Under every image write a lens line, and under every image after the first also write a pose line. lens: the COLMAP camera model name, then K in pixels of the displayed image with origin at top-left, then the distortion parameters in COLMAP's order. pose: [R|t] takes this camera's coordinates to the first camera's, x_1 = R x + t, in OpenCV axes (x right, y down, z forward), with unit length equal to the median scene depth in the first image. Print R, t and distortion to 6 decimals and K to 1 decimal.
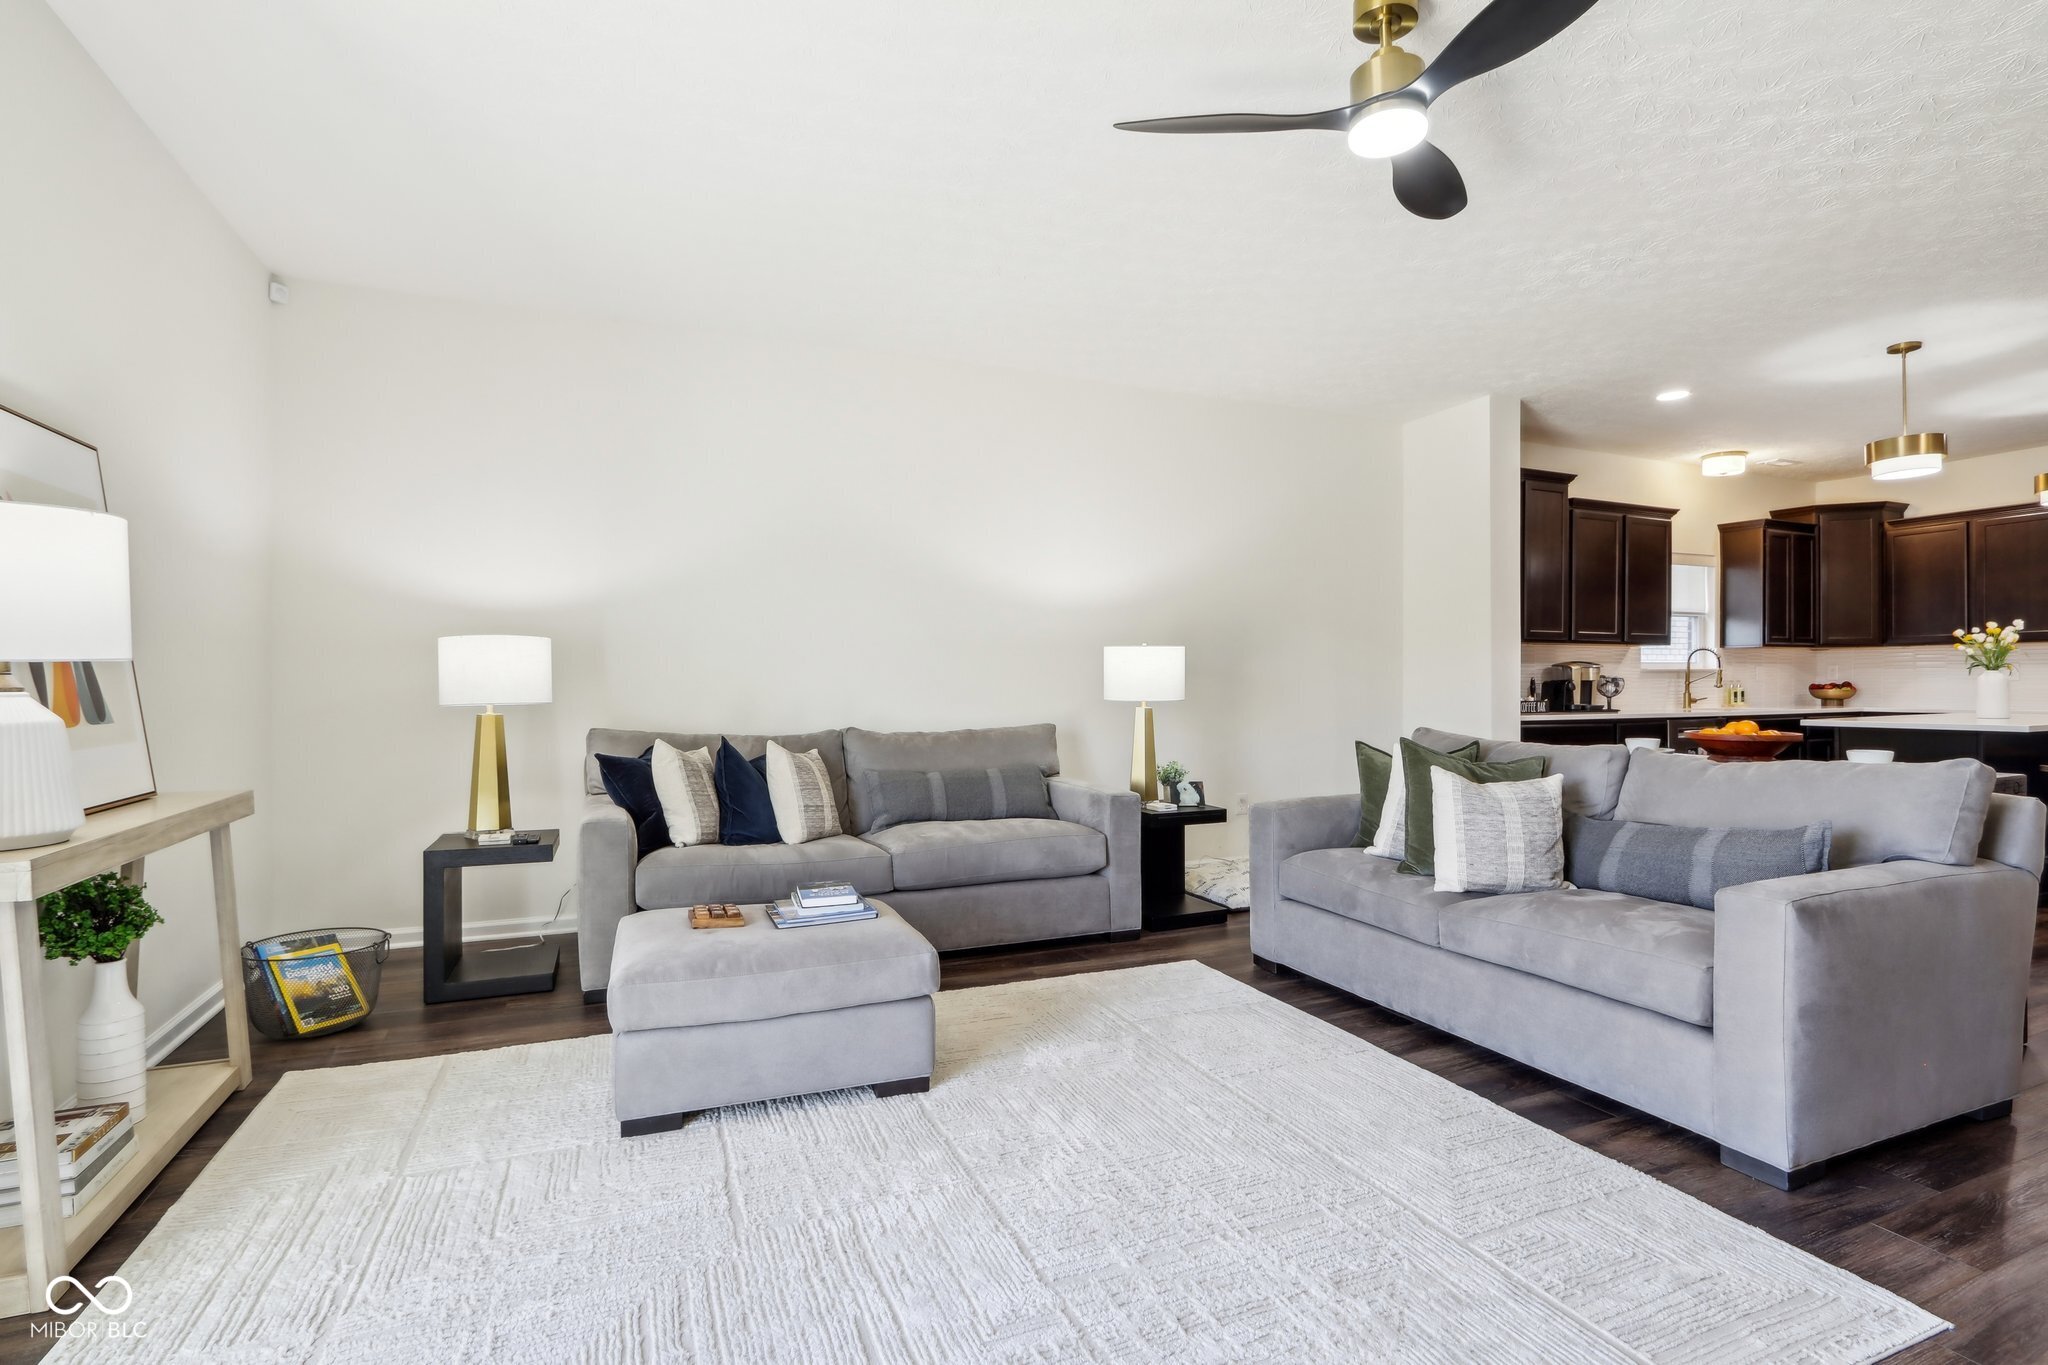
lens RADIAL K [[969.7, 0, 998.5], [0, 969.7, 684.9], [0, 0, 1]] dist [-0.023515, 0.005064]
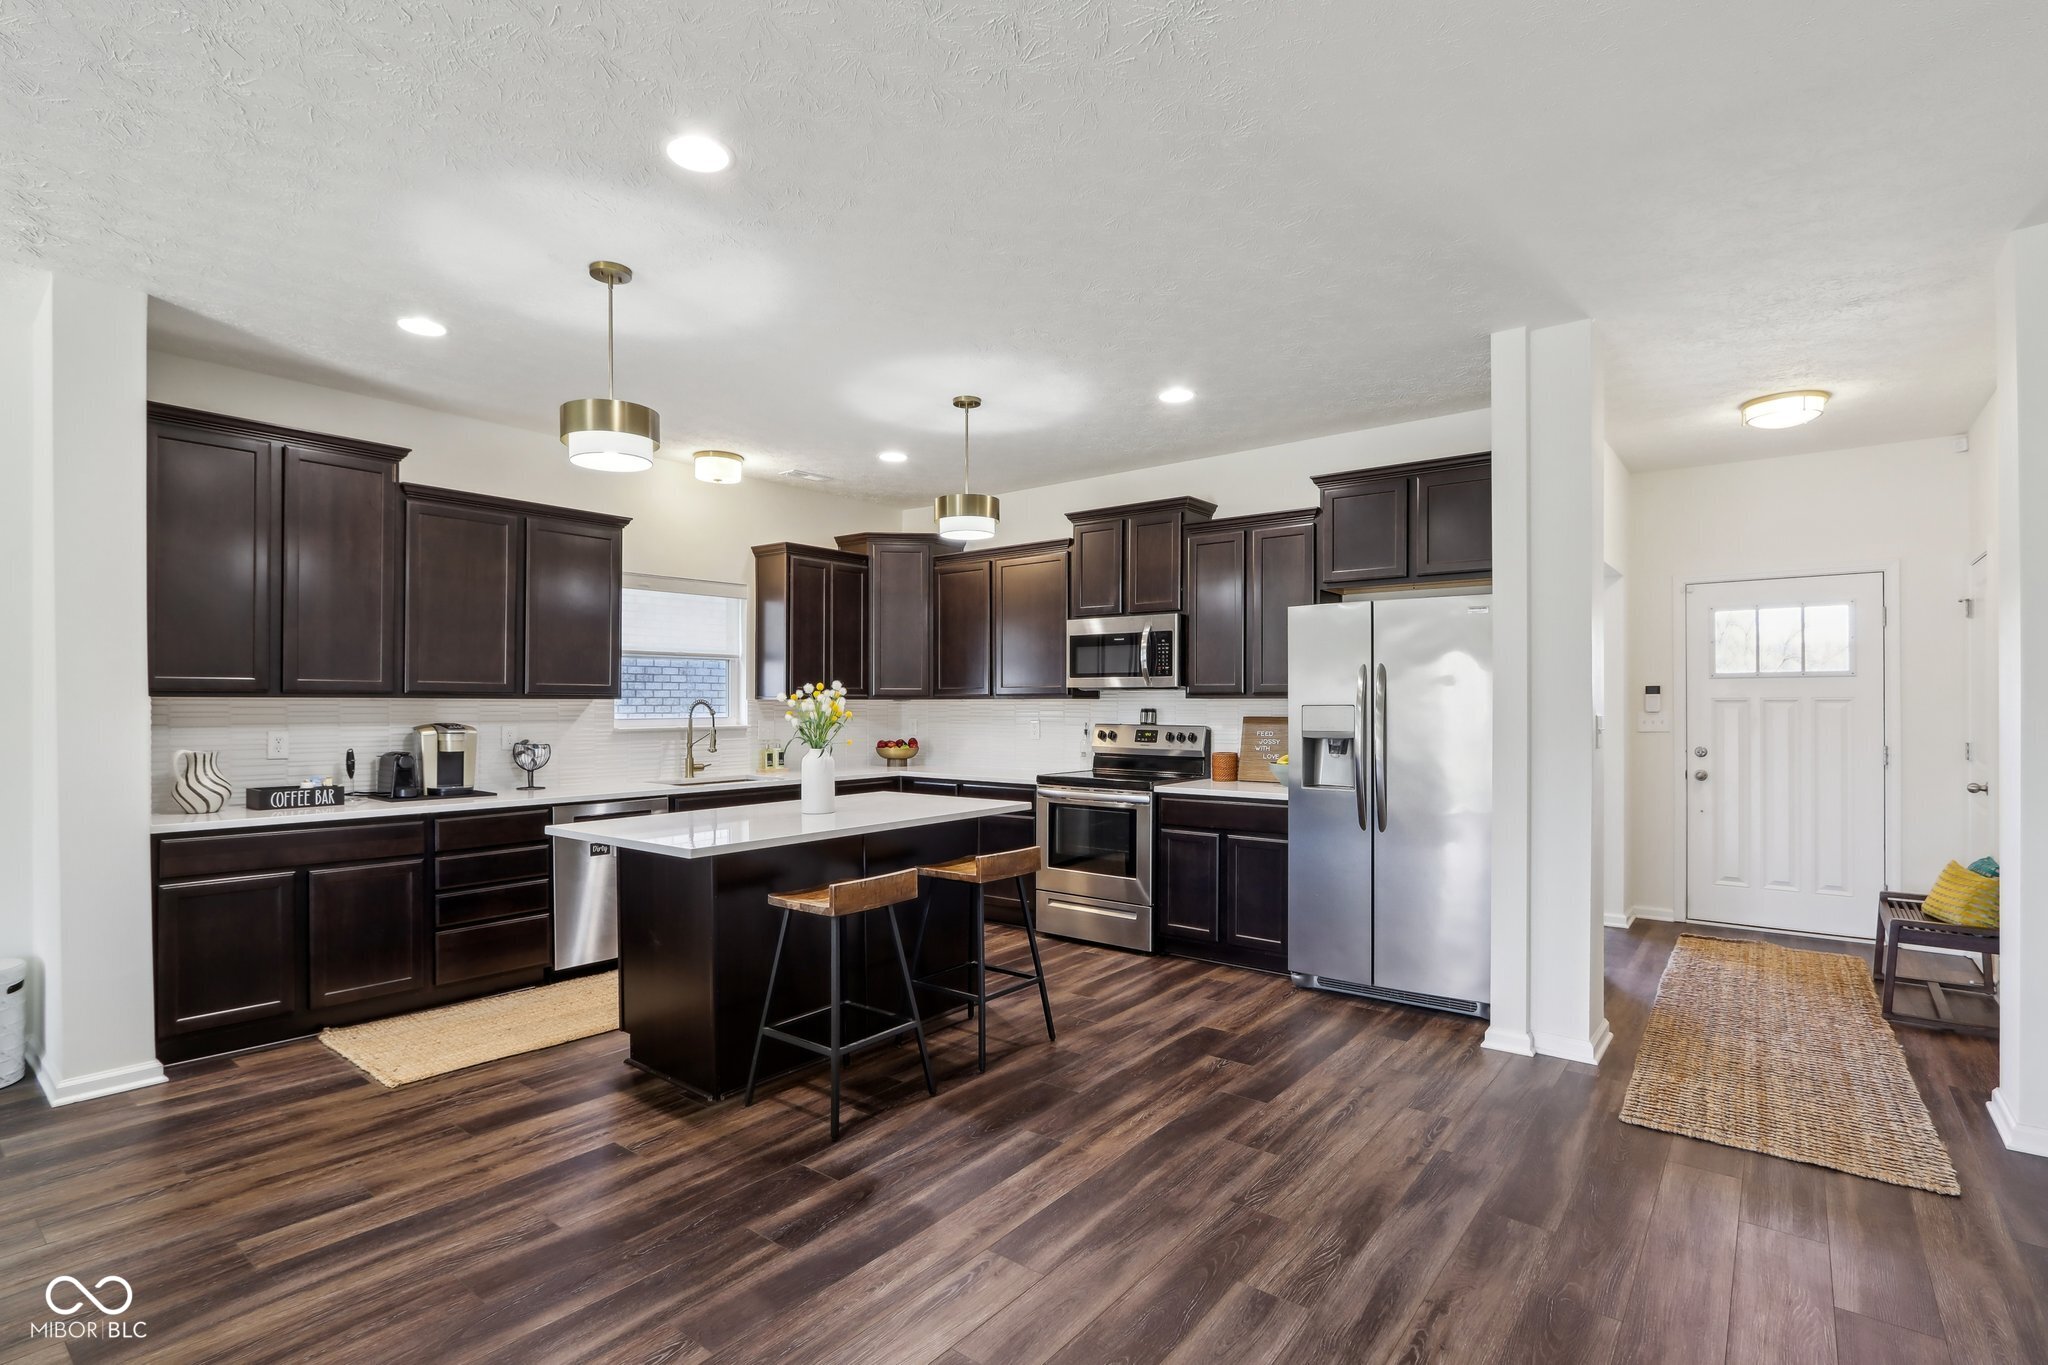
lens RADIAL K [[969.7, 0, 1018.8], [0, 969.7, 701.3], [0, 0, 1]] dist [-0.023515, 0.005064]
pose [[0.875758, 0.004671, 0.482728, 0.636497], [-0.001225, 0.999971, -0.007453, -0.035862], [-0.482749, 0.005936, 0.875738, 0.198469]]
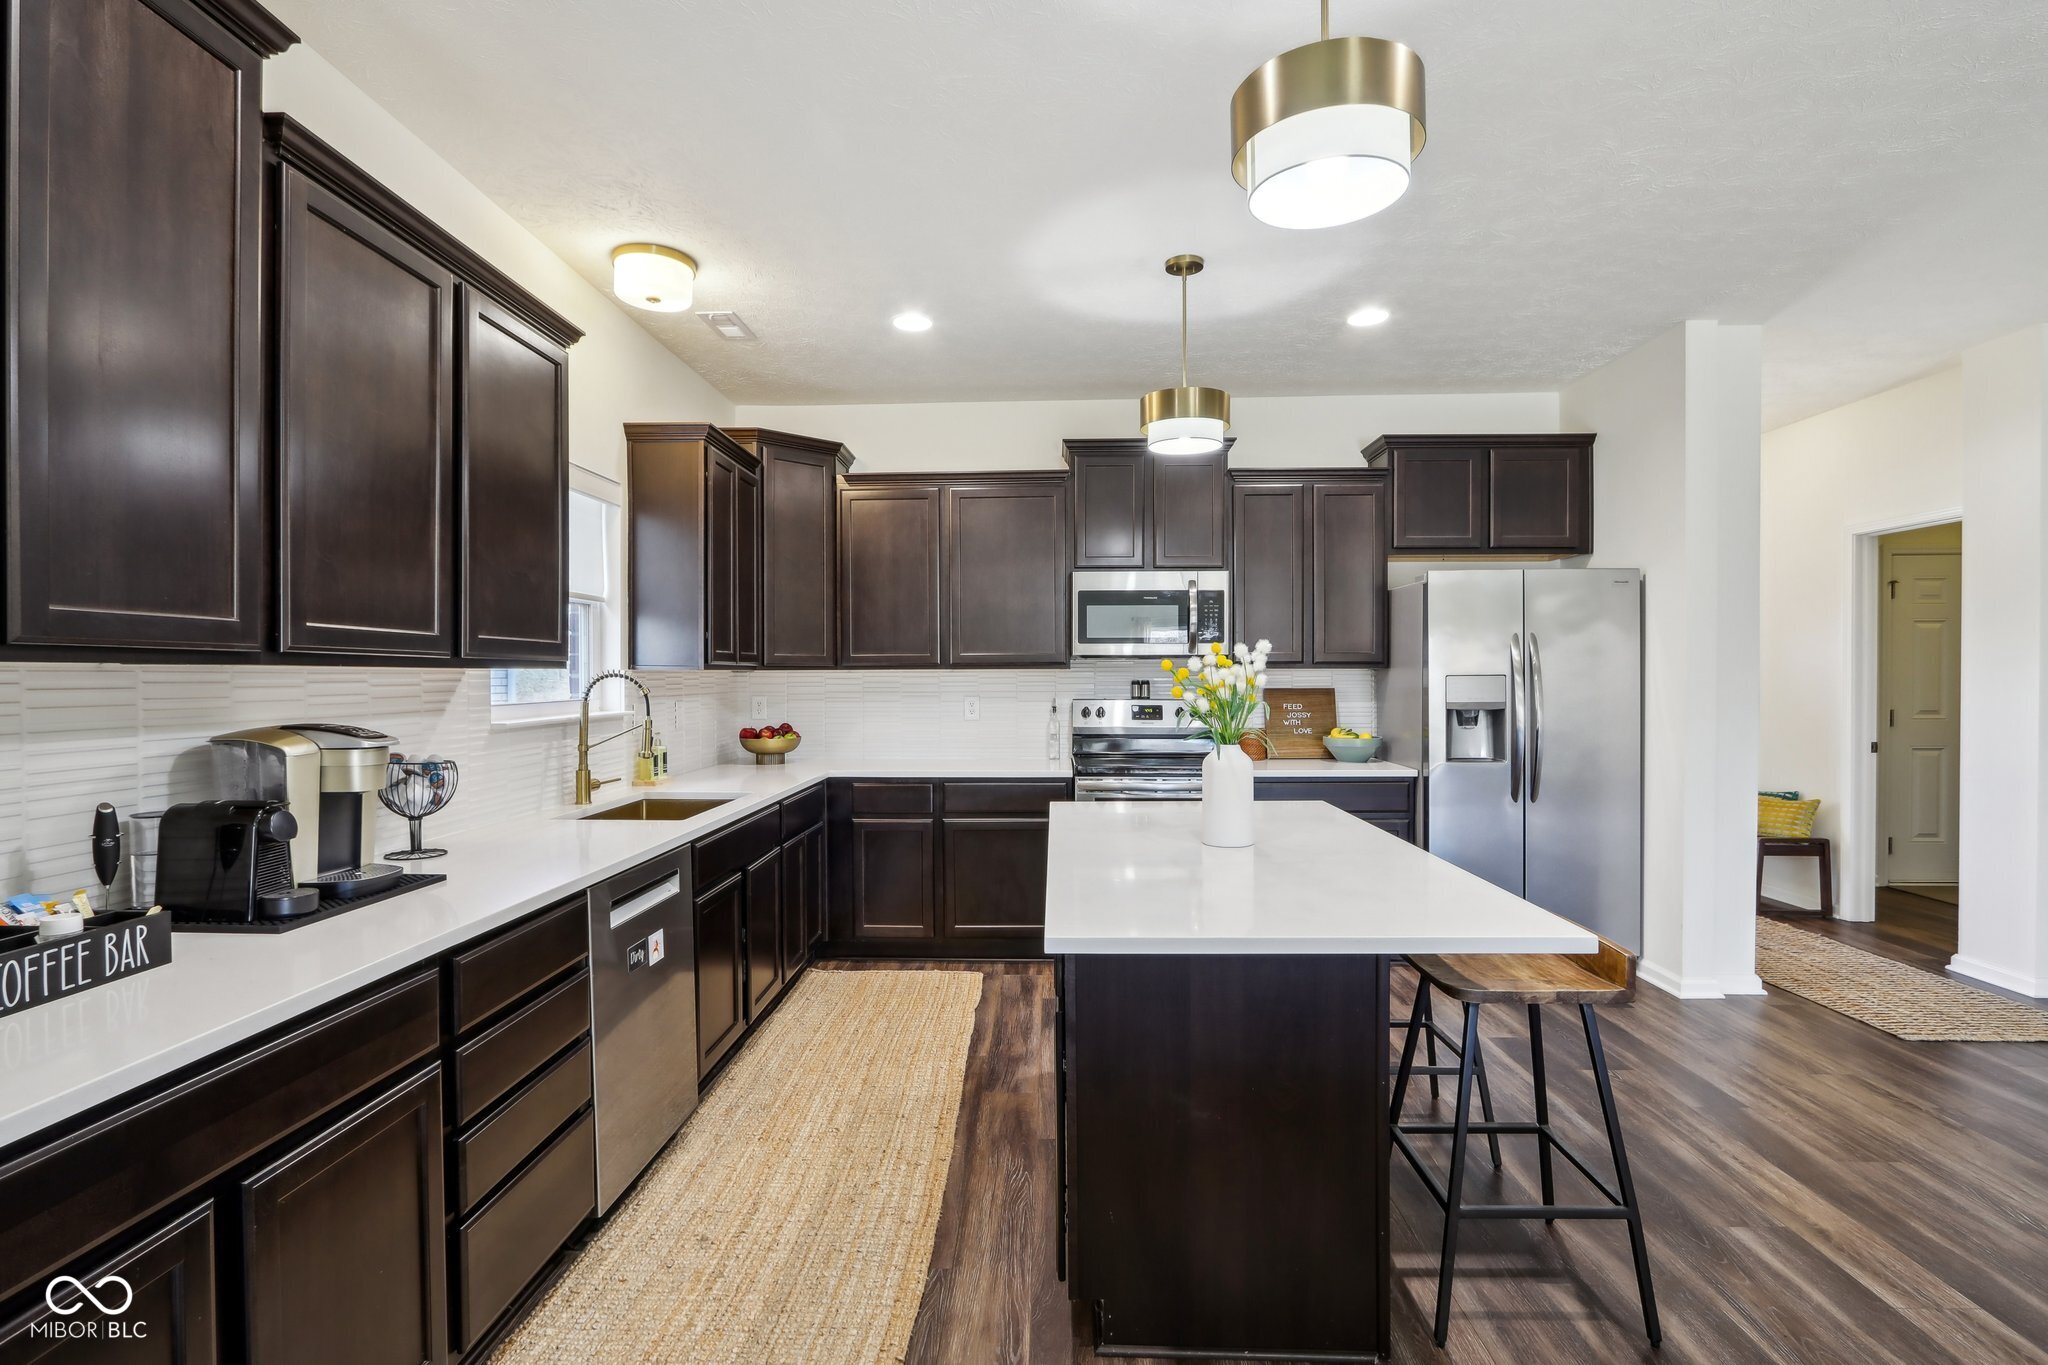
lens RADIAL K [[969.7, 0, 1009.3], [0, 969.7, 689.2], [0, 0, 1]] dist [-0.023515, 0.005064]
pose [[0.428756, -0.011789, 0.903343, 0.435162], [0.005883, 0.999930, 0.010258, -0.037416], [-0.903401, 0.000916, 0.428796, 0.690566]]
